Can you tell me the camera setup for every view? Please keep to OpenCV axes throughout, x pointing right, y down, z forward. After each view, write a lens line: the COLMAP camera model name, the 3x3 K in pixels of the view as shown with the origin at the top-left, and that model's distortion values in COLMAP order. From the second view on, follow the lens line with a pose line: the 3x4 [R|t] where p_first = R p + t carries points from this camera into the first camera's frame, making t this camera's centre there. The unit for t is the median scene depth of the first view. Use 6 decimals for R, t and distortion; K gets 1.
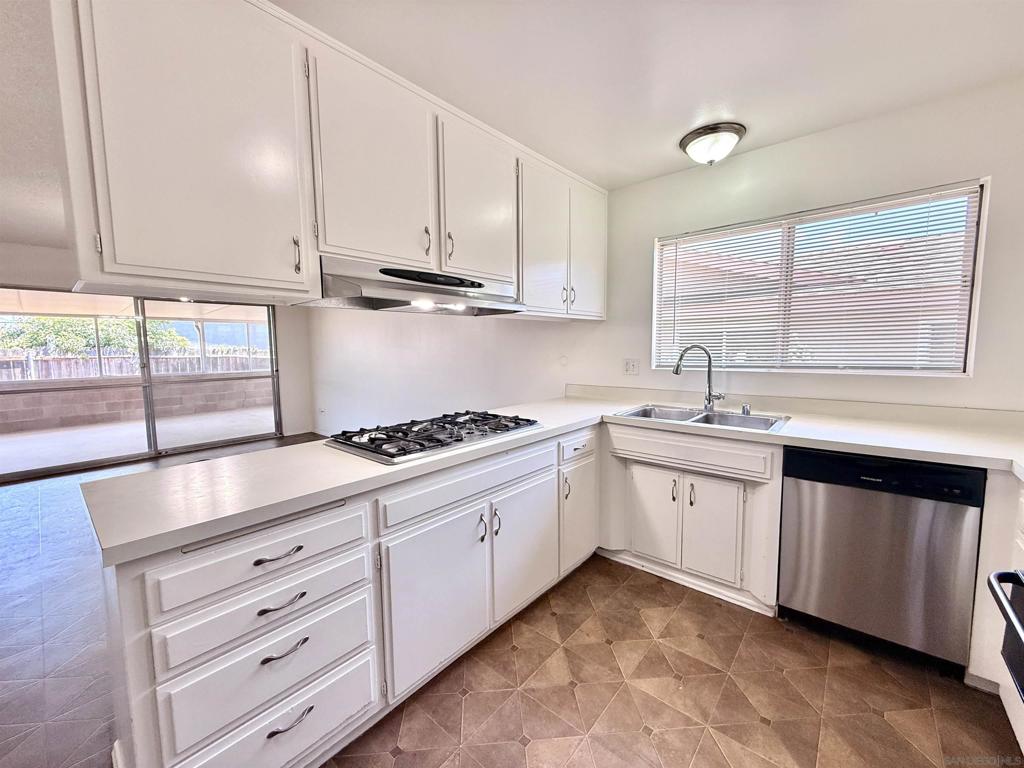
lens RADIAL K [[410.8, 0, 499.0], [0, 410.8, 378.7], [0, 0, 1]] dist [-0.000360, -0.000760]
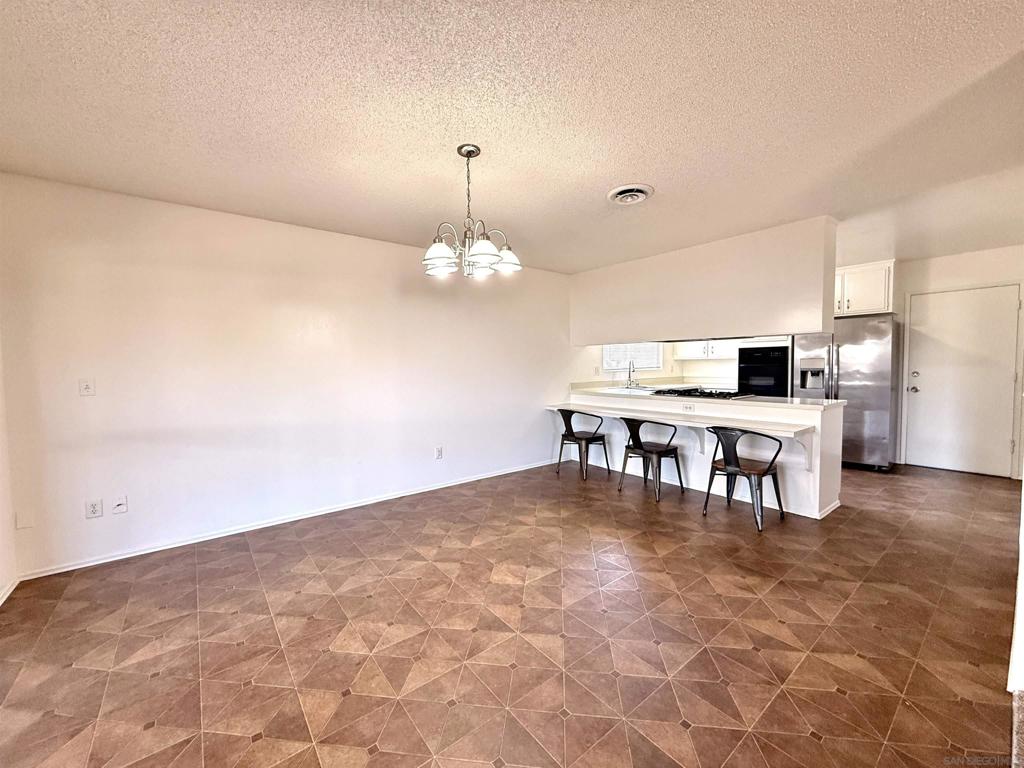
lens RADIAL K [[410.8, 0, 508.3], [0, 410.8, 382.7], [0, 0, 1]] dist [-0.000360, -0.000760]
pose [[0.178520, -0.046979, 0.982814, -0.484064], [0.082023, 0.996093, 0.032715, -0.028309], [-0.980512, 0.074773, 0.181676, 0.416895]]
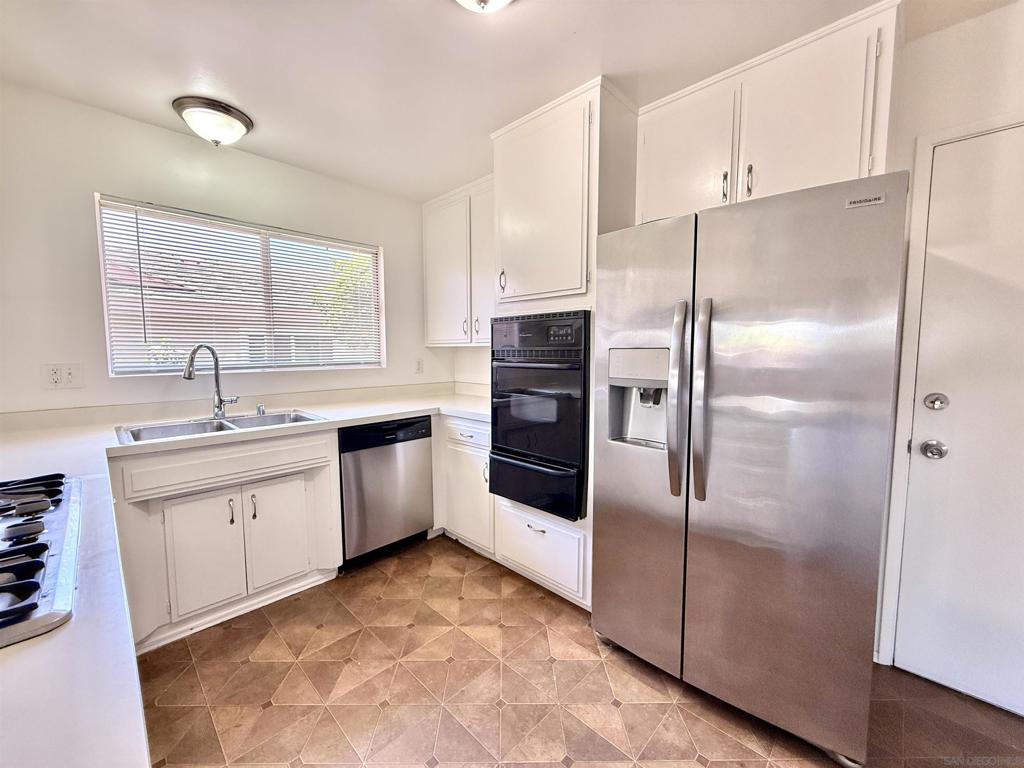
lens RADIAL K [[410.8, 0, 513.9], [0, 410.8, 380.1], [0, 0, 1]] dist [-0.000360, -0.000760]
pose [[0.039255, -0.070561, 0.996735, -0.457772], [0.069650, 0.995271, 0.067715, -0.027269], [-0.996799, 0.066765, 0.043984, 0.401622]]
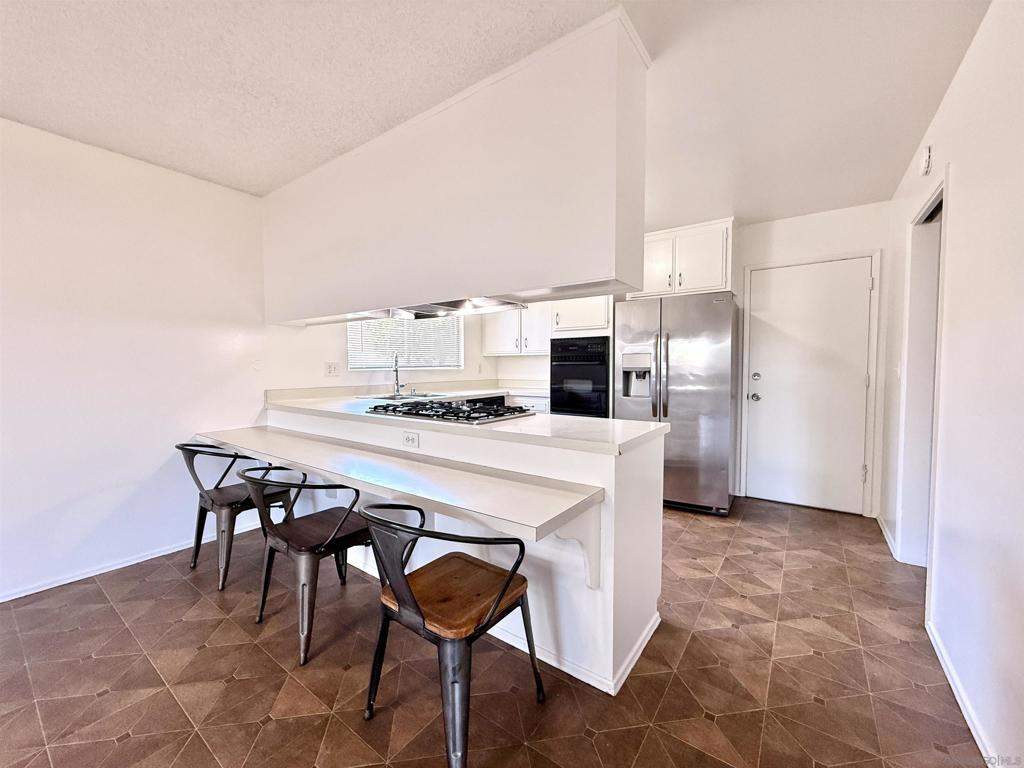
lens RADIAL K [[410.8, 0, 509.9], [0, 410.8, 383.8], [0, 0, 1]] dist [-0.000360, -0.000760]
pose [[-0.098552, -0.042767, 0.994212, -0.469576], [0.072041, 0.996148, 0.049991, -0.027142], [-0.992521, 0.076551, -0.095092, 0.408238]]
